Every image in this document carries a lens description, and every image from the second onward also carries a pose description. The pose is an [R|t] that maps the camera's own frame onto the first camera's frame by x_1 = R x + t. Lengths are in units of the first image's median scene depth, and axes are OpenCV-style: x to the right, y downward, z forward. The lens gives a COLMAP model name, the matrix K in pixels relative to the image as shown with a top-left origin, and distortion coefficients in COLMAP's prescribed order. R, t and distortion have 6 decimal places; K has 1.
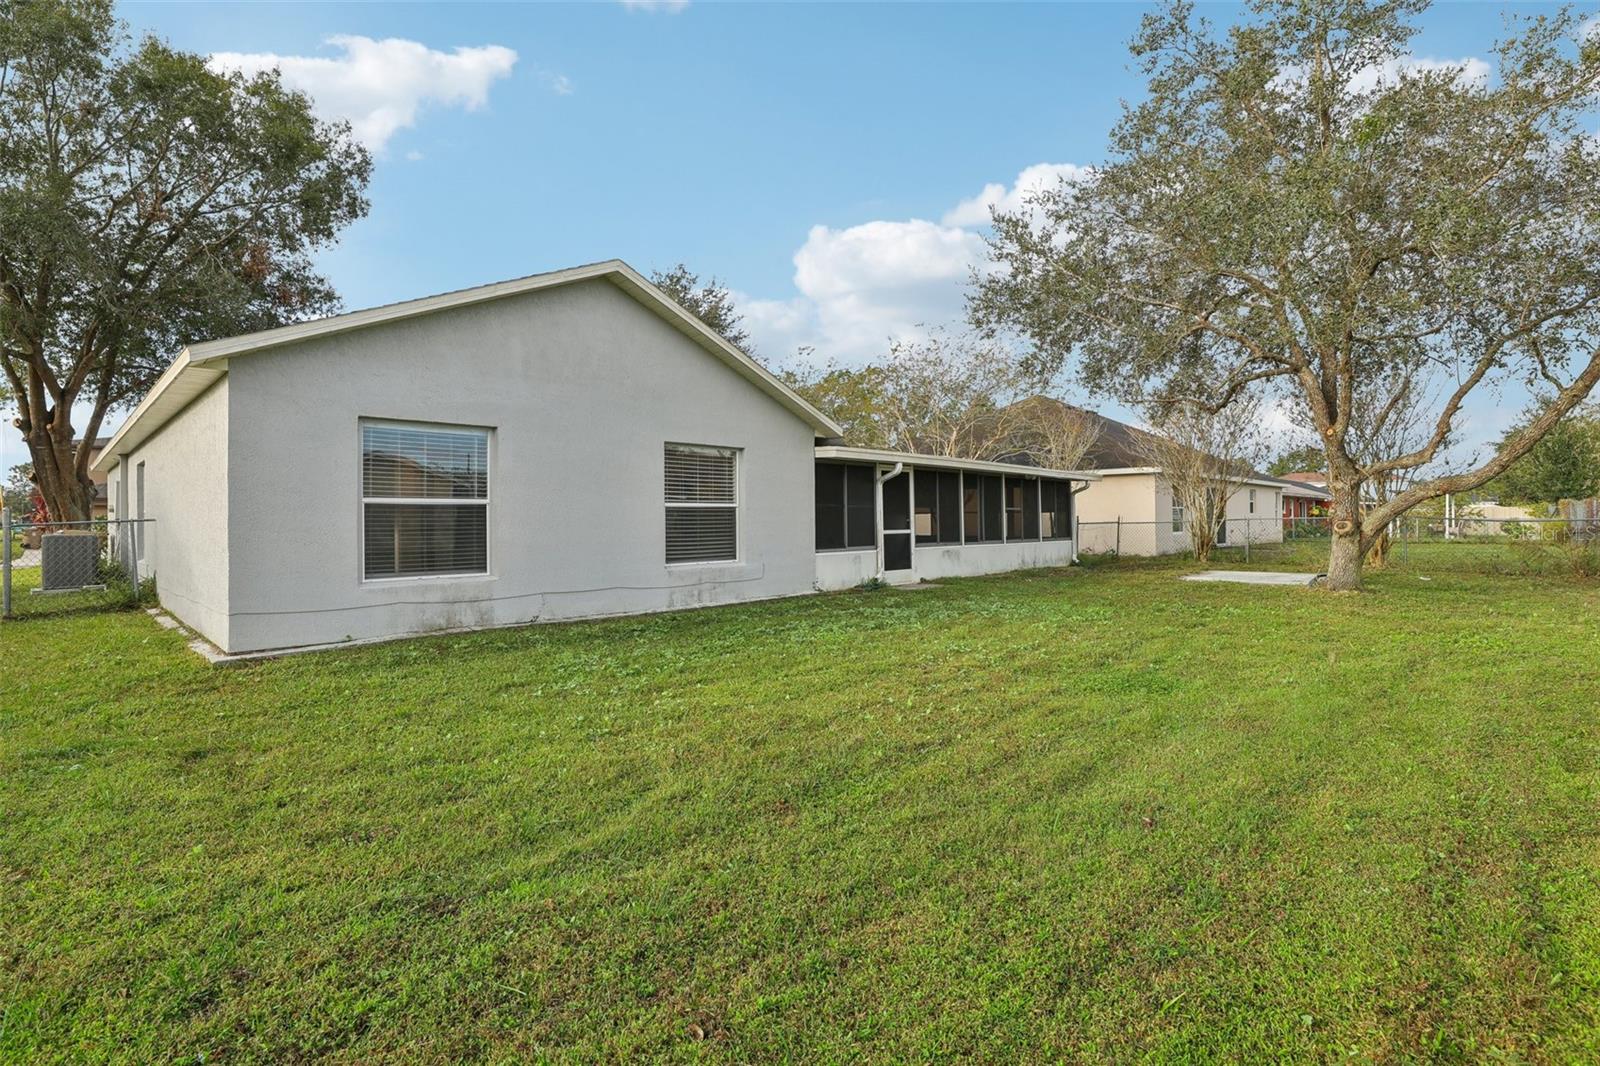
lens RADIAL K [[753.1, 0, 798.1], [0, 753.1, 525.6], [0, 0, 1]] dist [-0.036495, 0.012464]
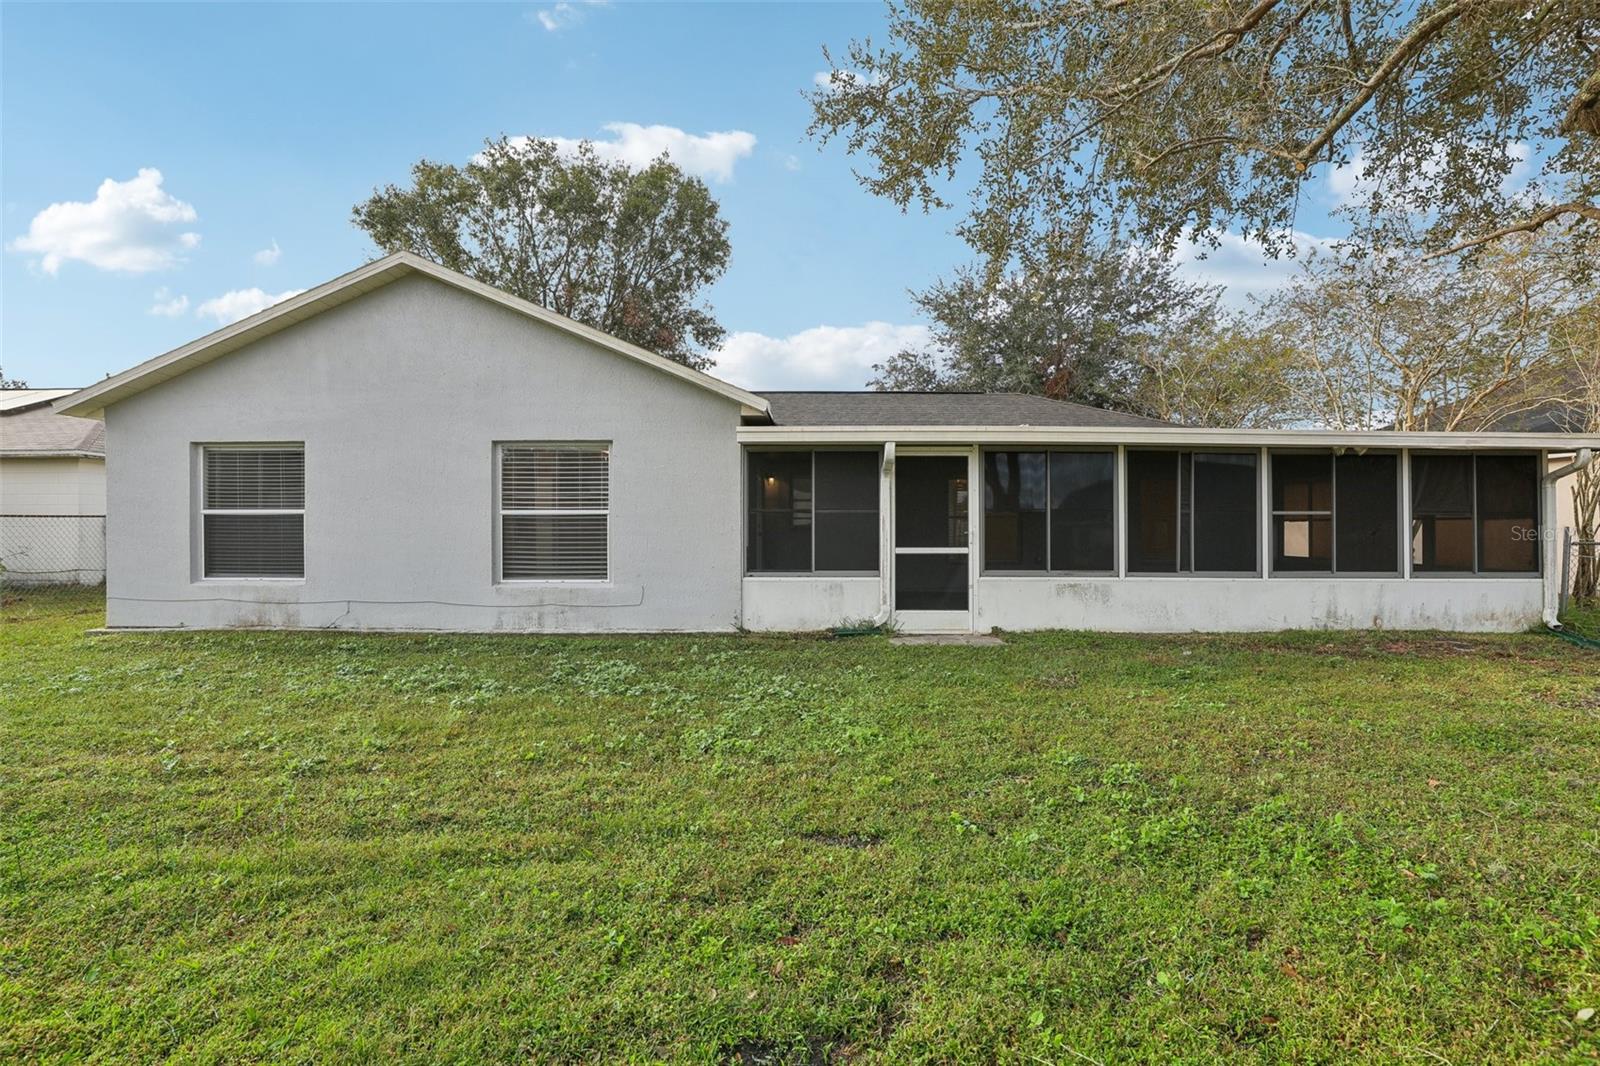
lens RADIAL K [[753.1, 0, 799.6], [0, 753.1, 532.9], [0, 0, 1]] dist [-0.036495, 0.012464]
pose [[0.685469, 0.007059, -0.728067, 0.642242], [-0.009900, 0.999951, 0.000374, -0.006777], [0.728034, 0.006951, 0.685506, 0.599480]]
